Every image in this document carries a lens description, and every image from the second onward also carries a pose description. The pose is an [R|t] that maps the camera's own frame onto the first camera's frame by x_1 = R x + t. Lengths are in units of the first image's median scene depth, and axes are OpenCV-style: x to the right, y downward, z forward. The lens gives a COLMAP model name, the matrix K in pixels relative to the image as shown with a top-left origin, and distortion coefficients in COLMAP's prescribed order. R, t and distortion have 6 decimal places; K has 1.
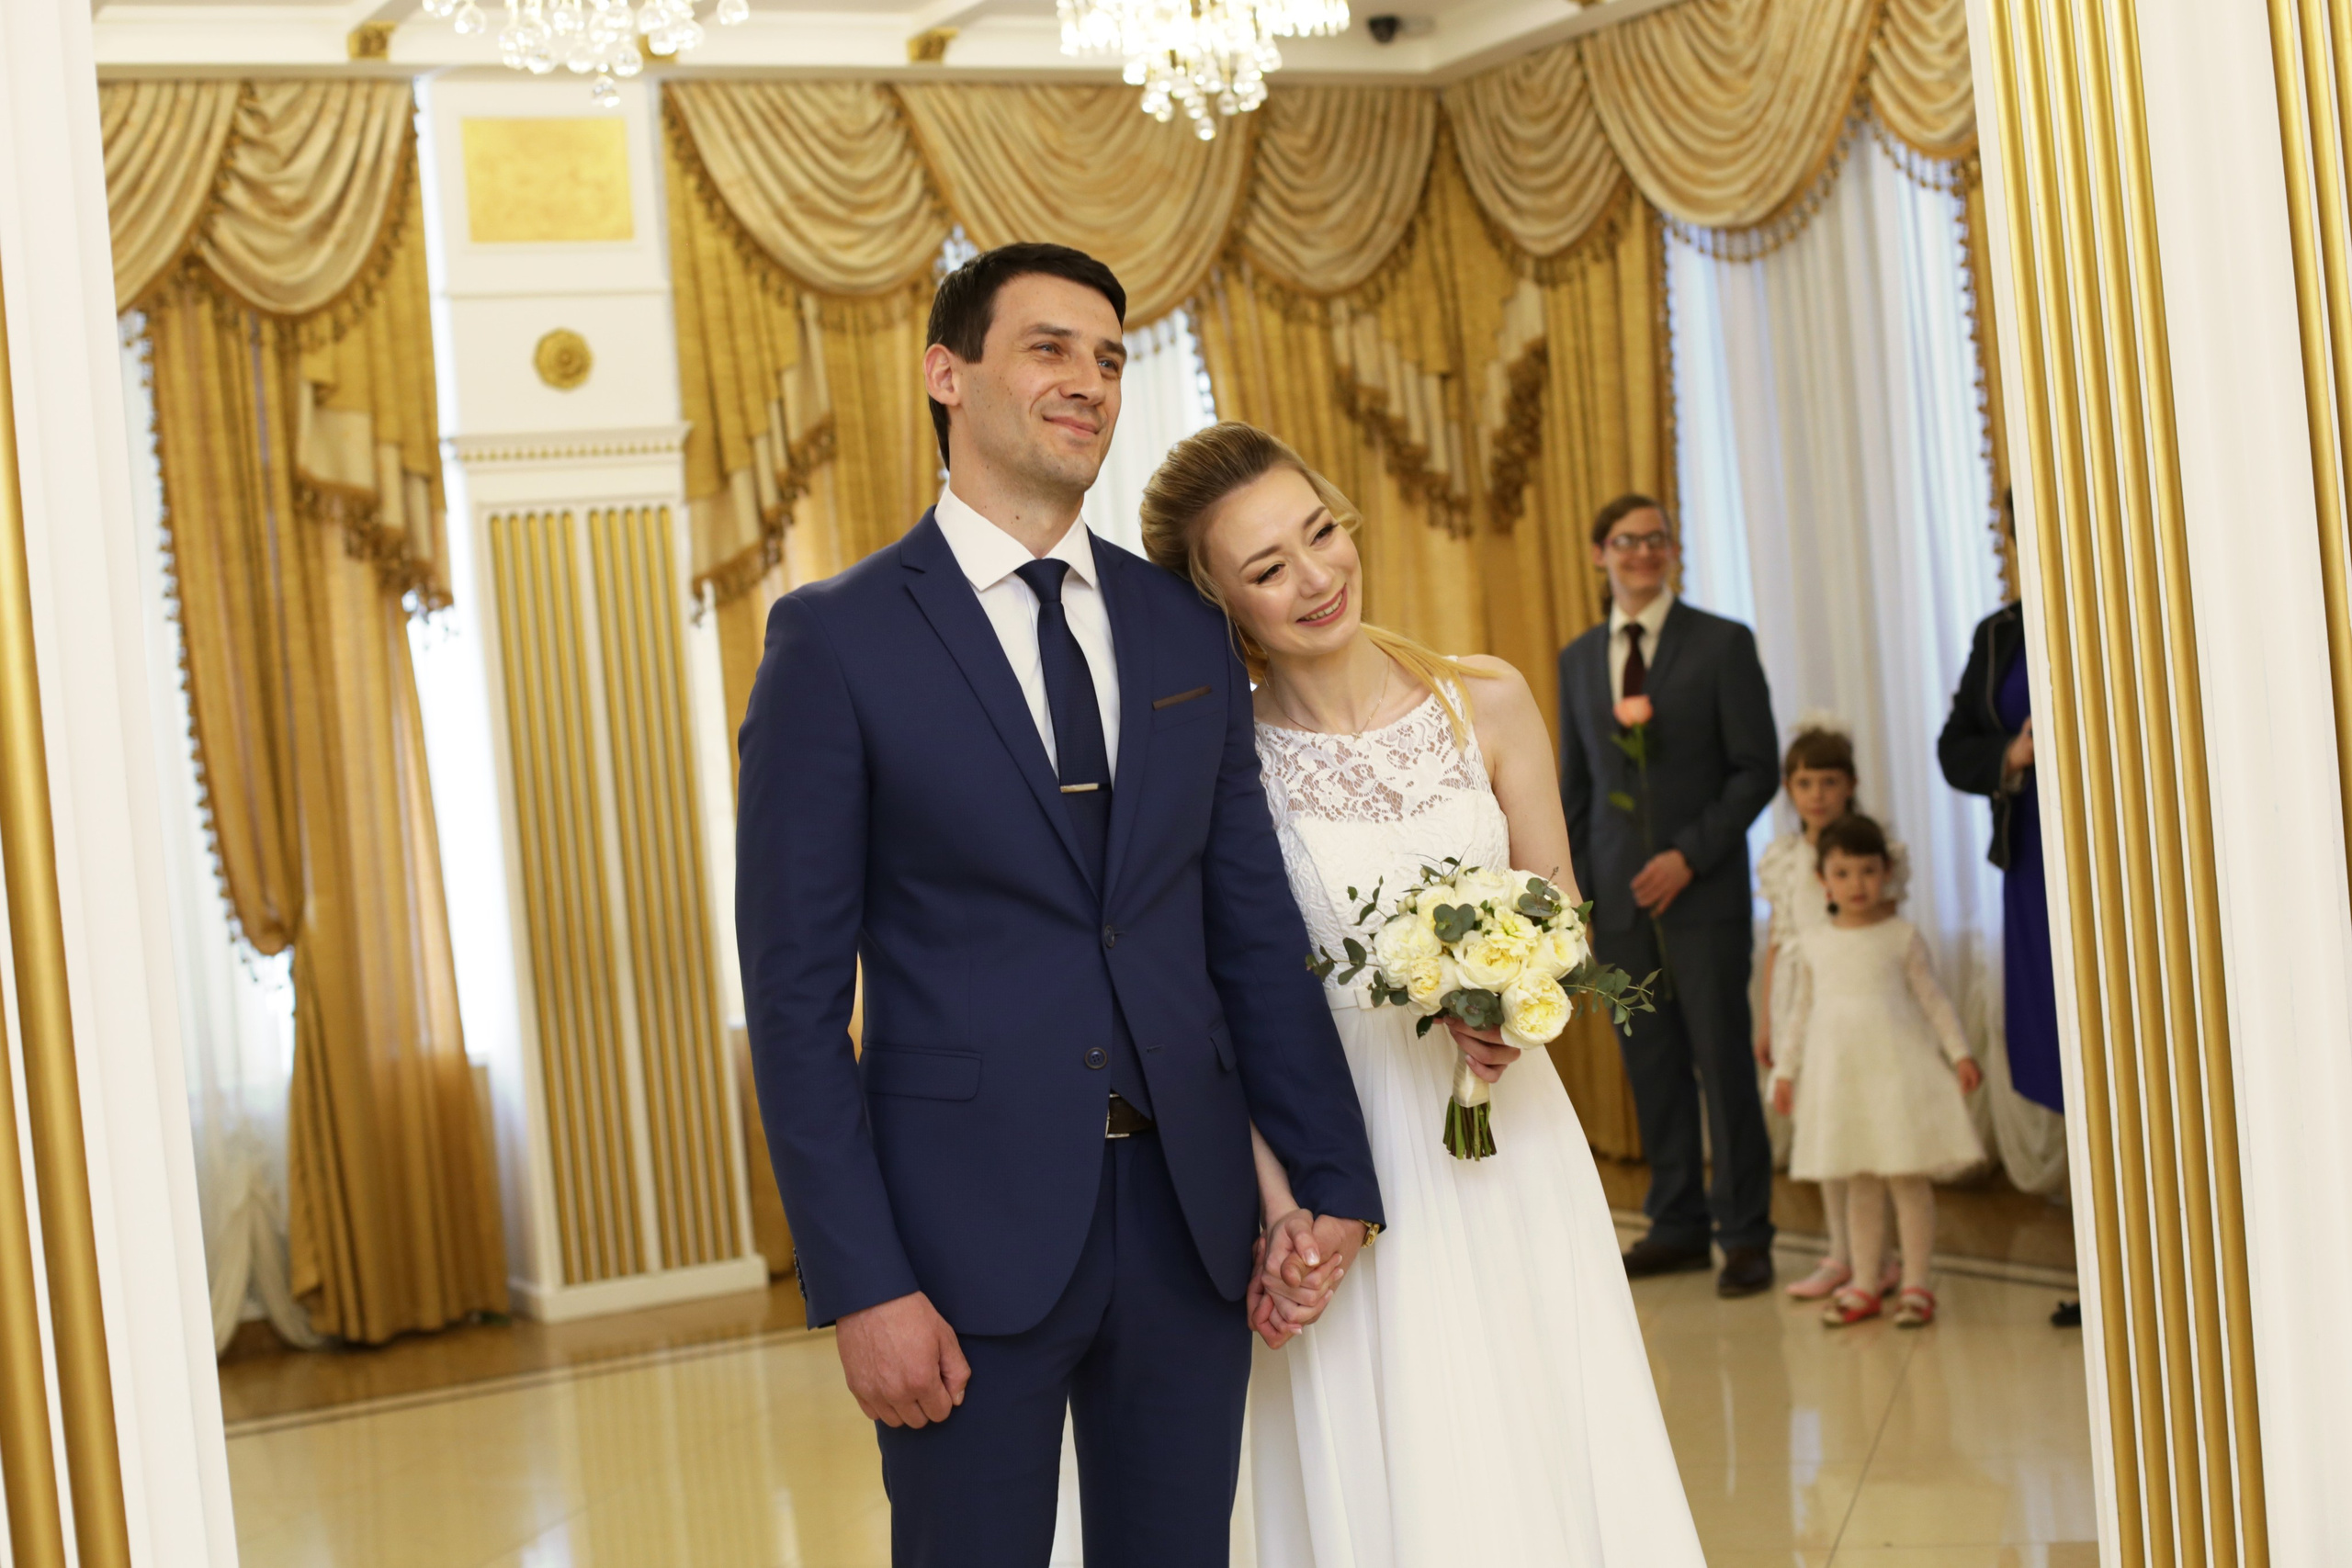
lens RADIAL K [[3516.3, 0, 1191.1], [0, 3516.3, 773.7], [0, 0, 1]] dist [-0.105376, 0.000000]
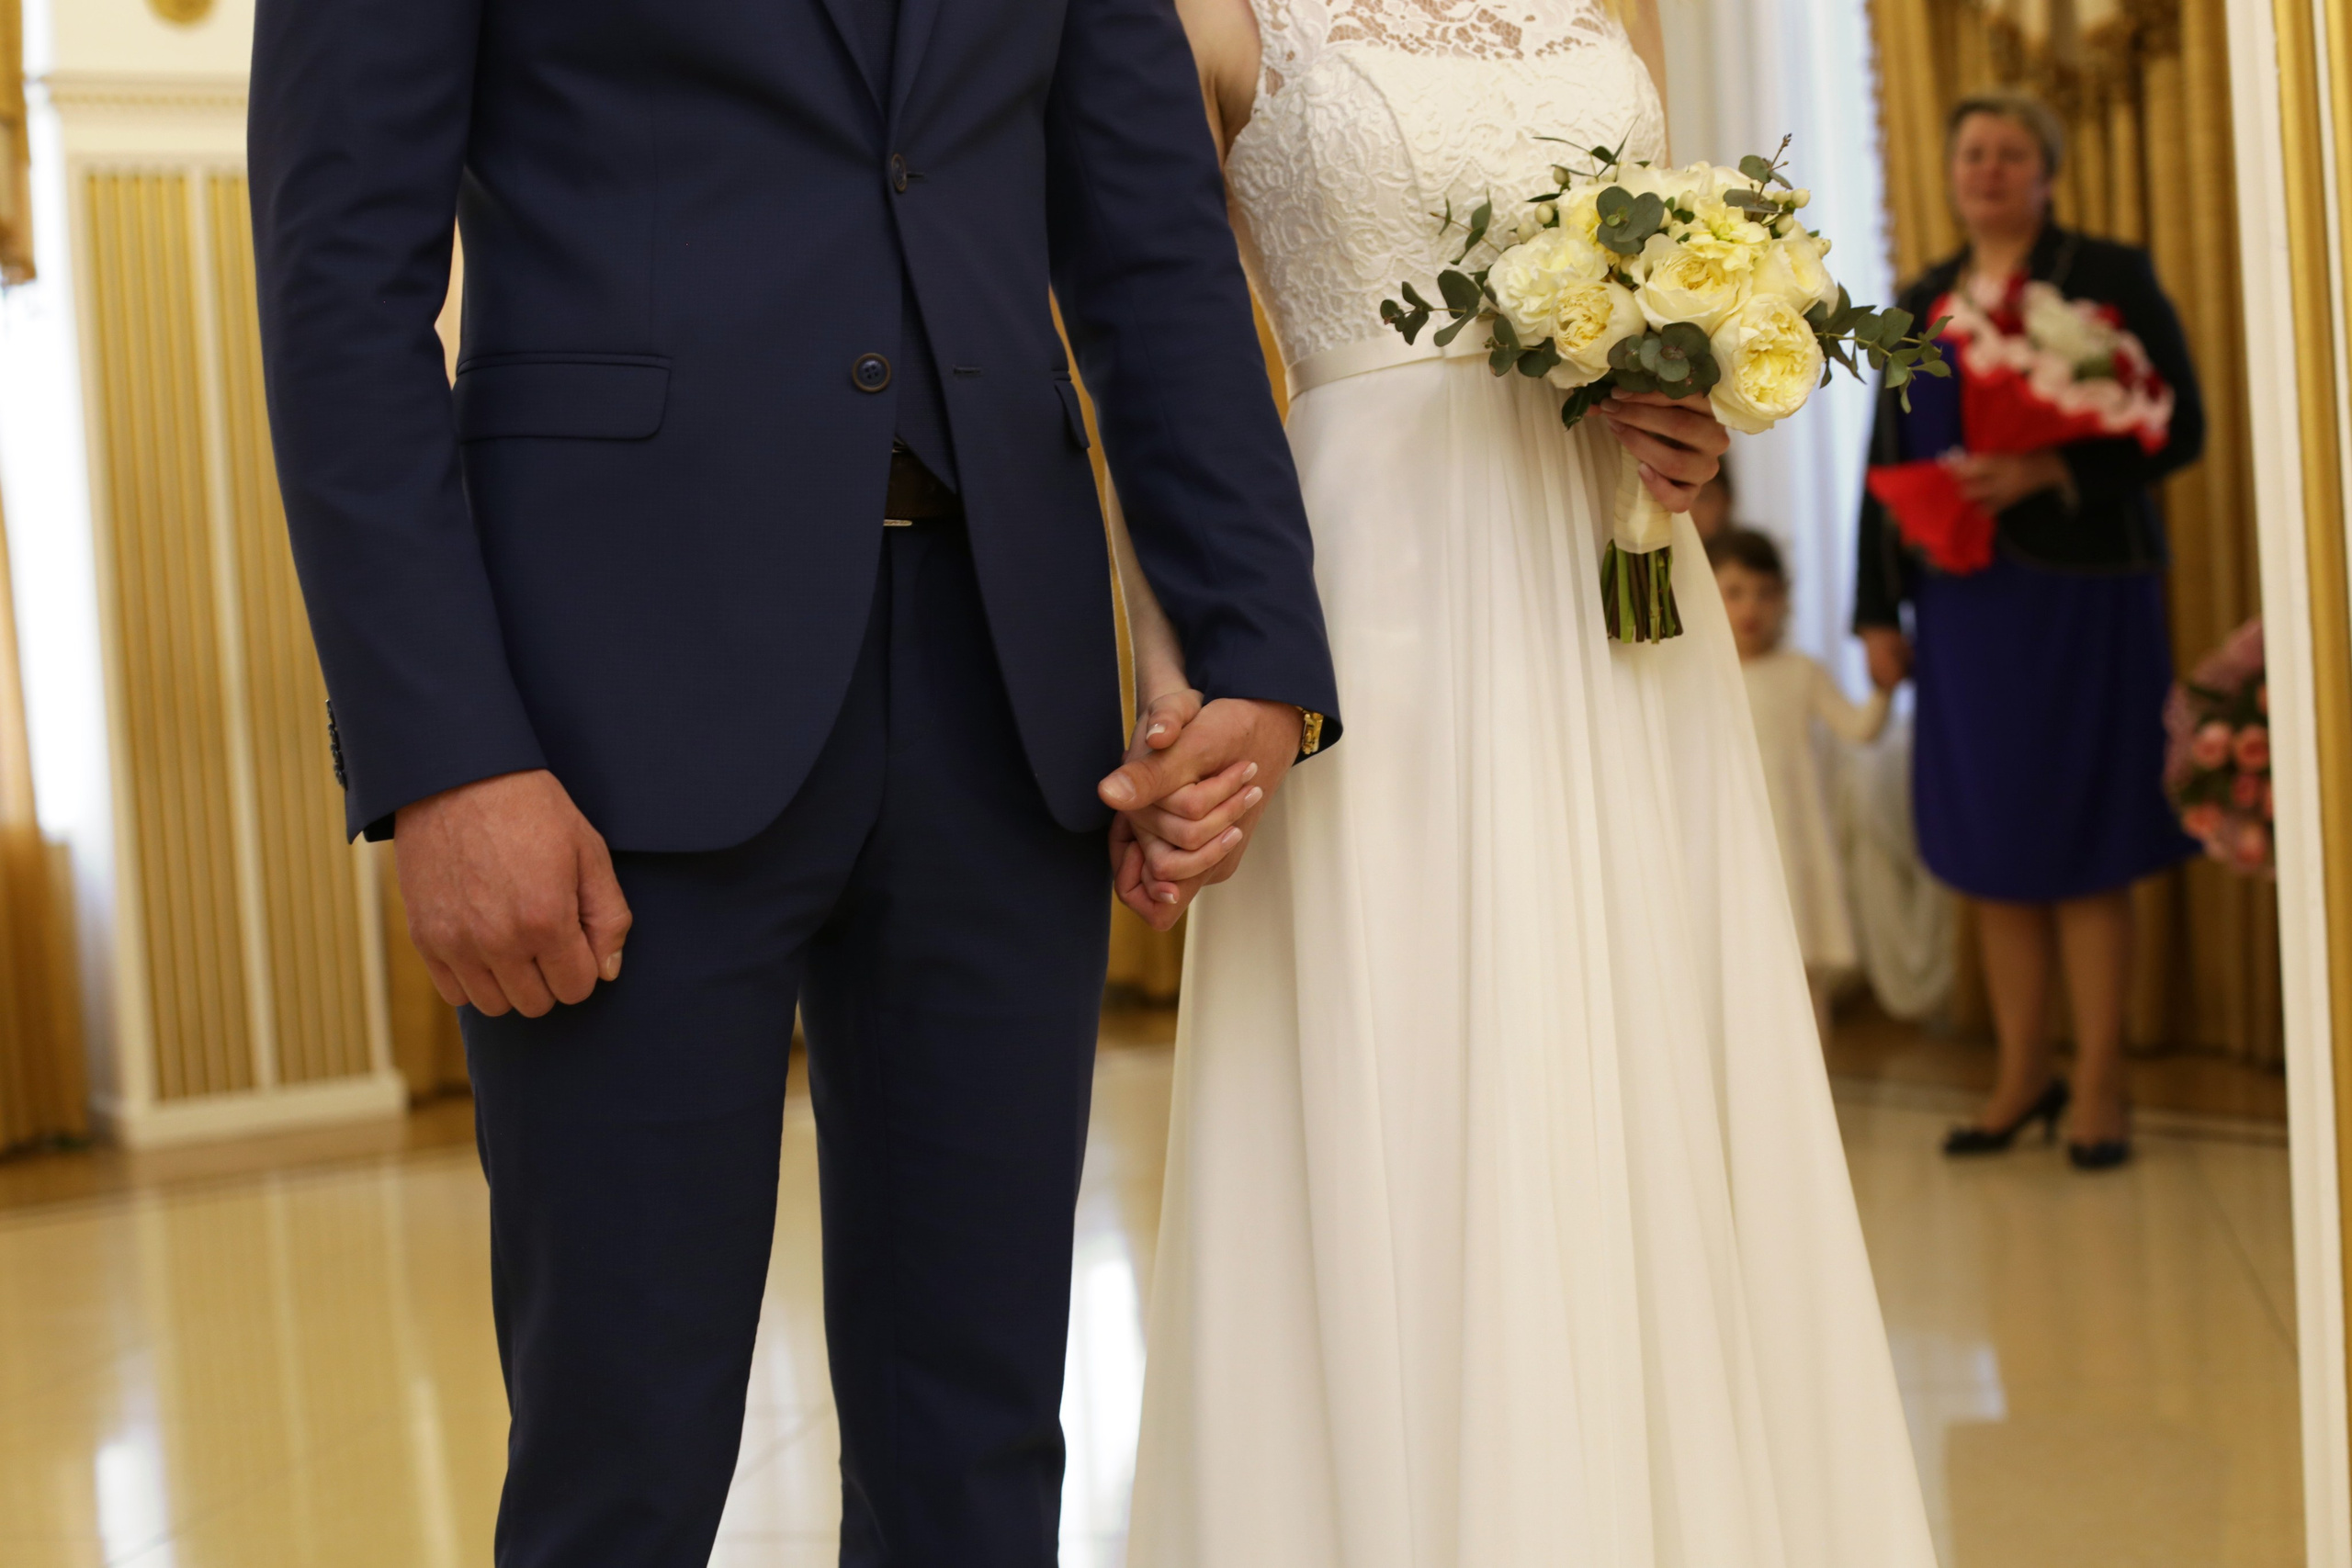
lens RADIAL K [[3516.3, 0, 1146.6], [0, 3516.3, 836.6], [0, 0, 1]] dist [-0.105376, 0.000000]
pose [[0.996849, 0.023461, 0.075778, -0.008767], [-0.025992, 0.999131, 0.032593, 0.050511], [-0.074948, -0.034460, 0.996592, 0.159319]]
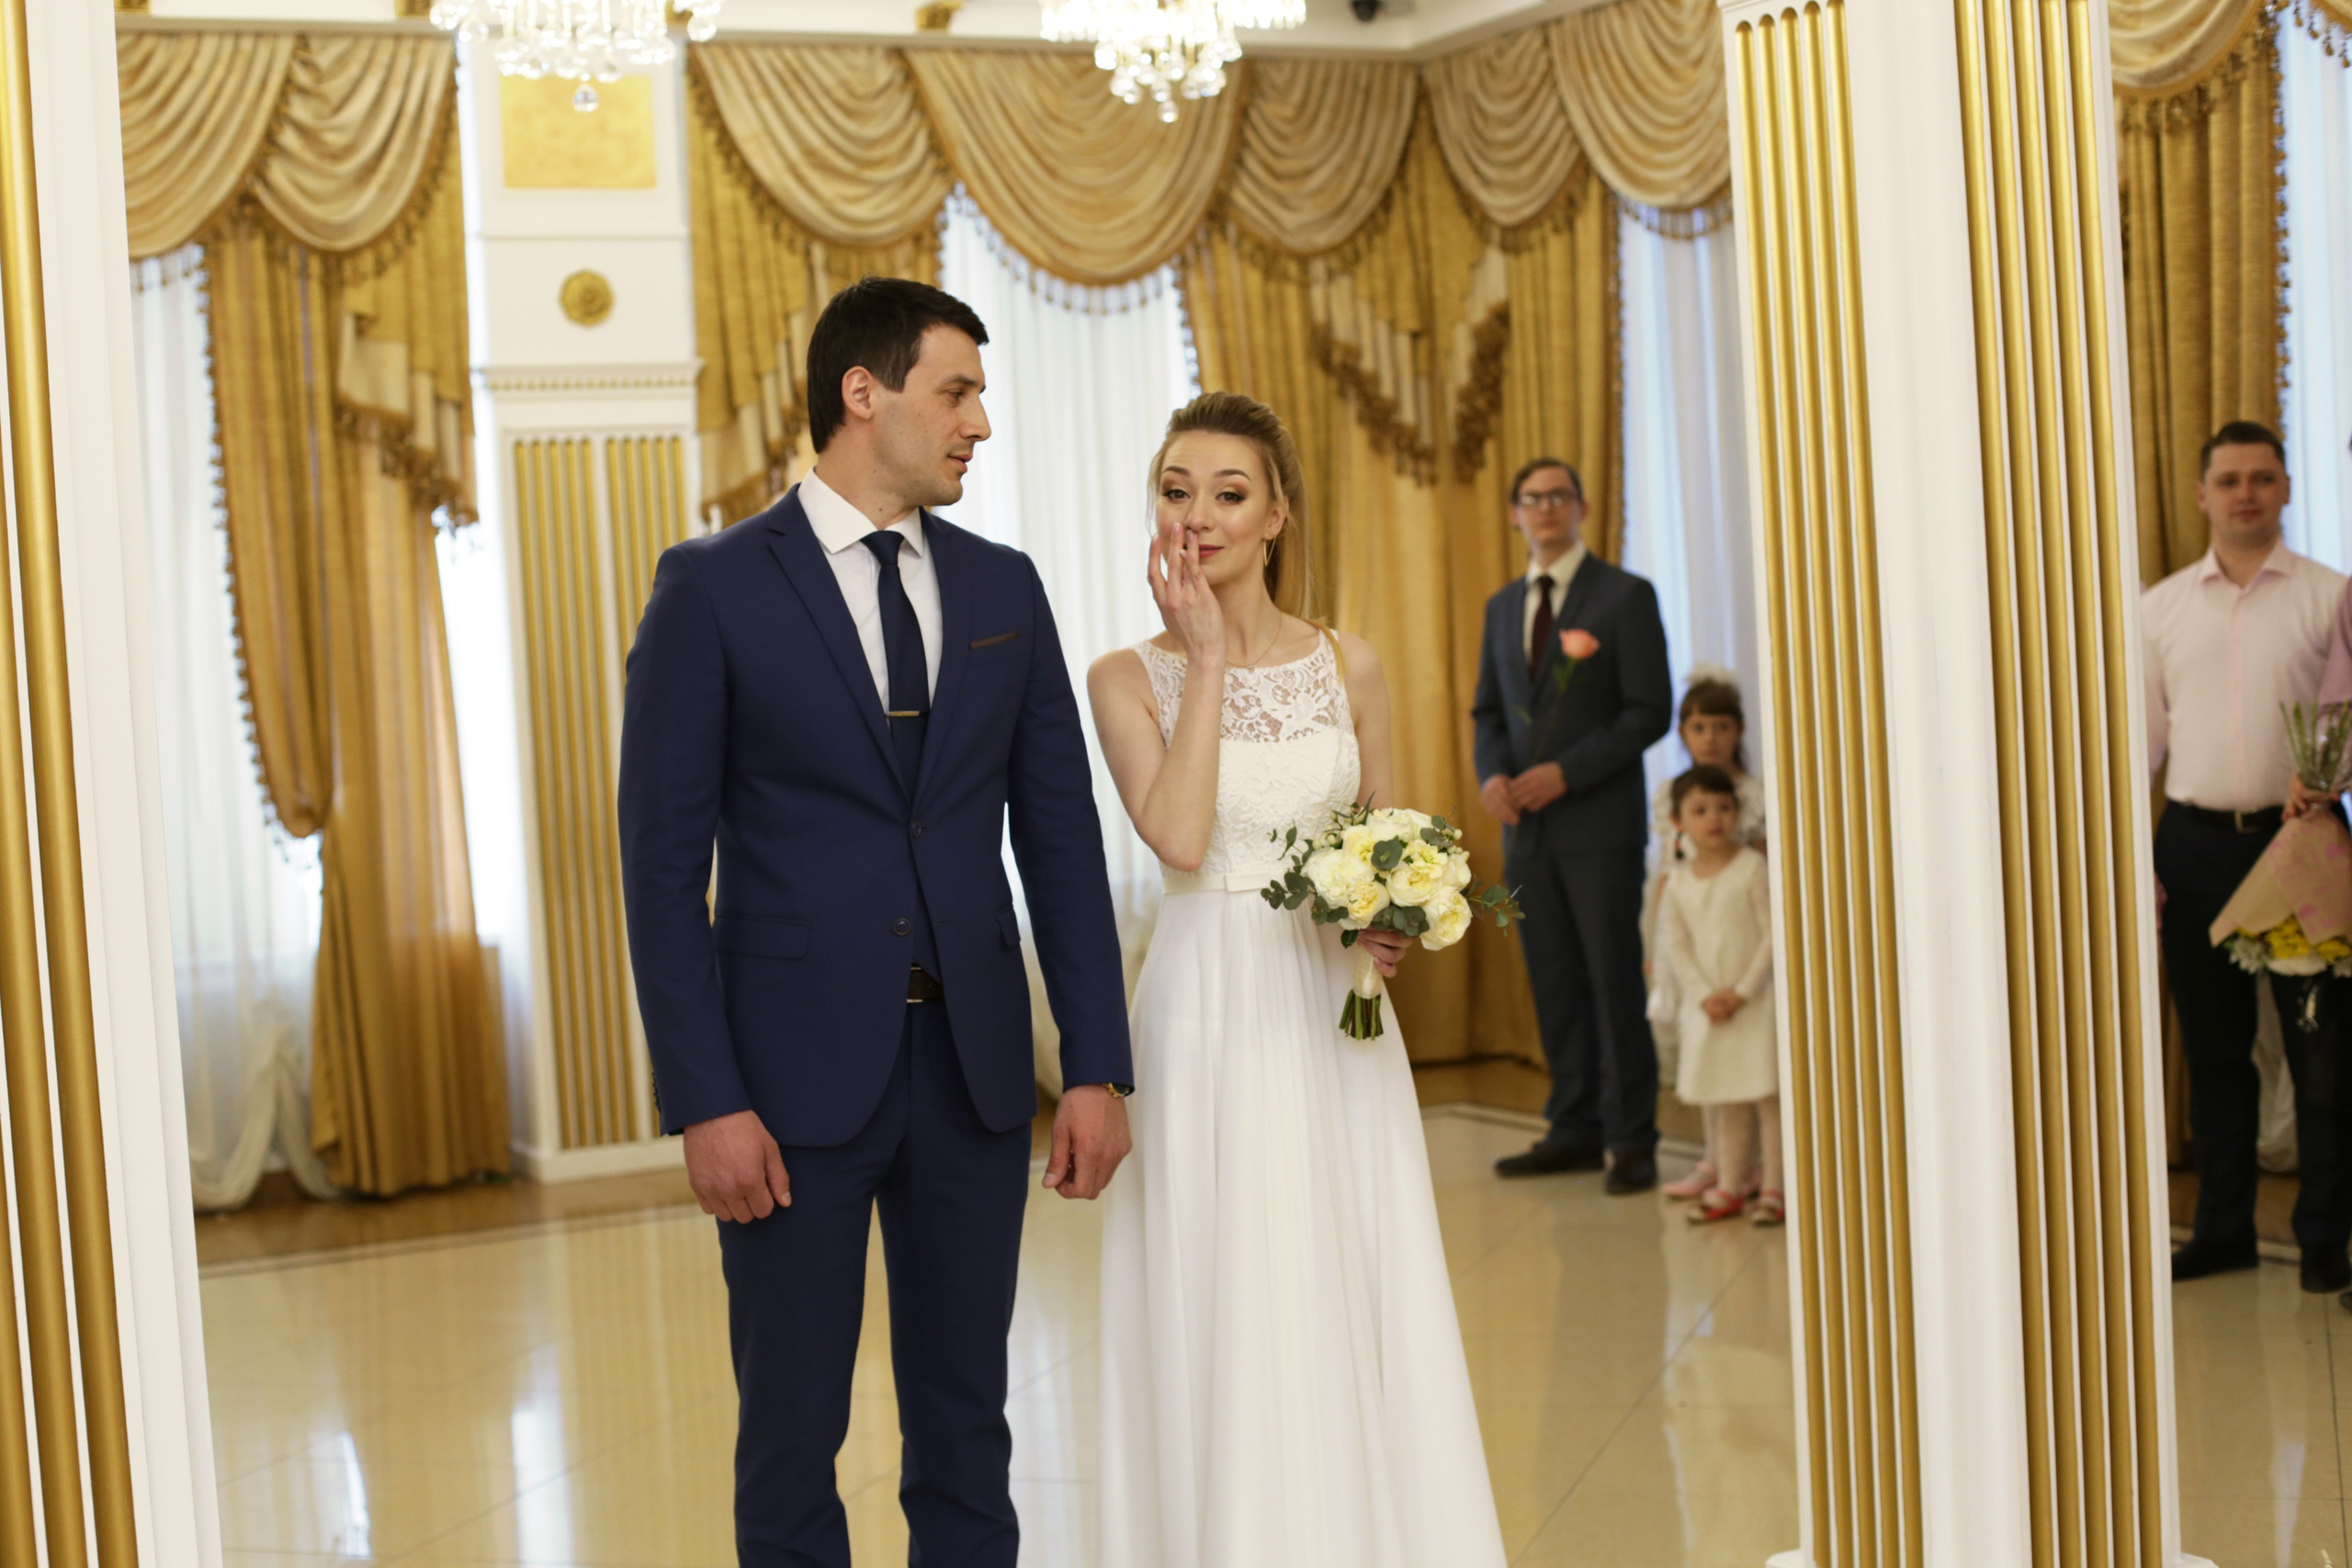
lens RADIAL K [[3516.3, 0, 1173.5], [0, 3516.3, 789.5], [0, 0, 1]] dist [-0.105376, 0.000000]
pose [[0.999071, 0.034155, -0.026271, 0.036551], [-0.033450, 0.999080, 0.026822, -0.001500], [0.027163, -0.025918, 0.999295, -0.083709]]
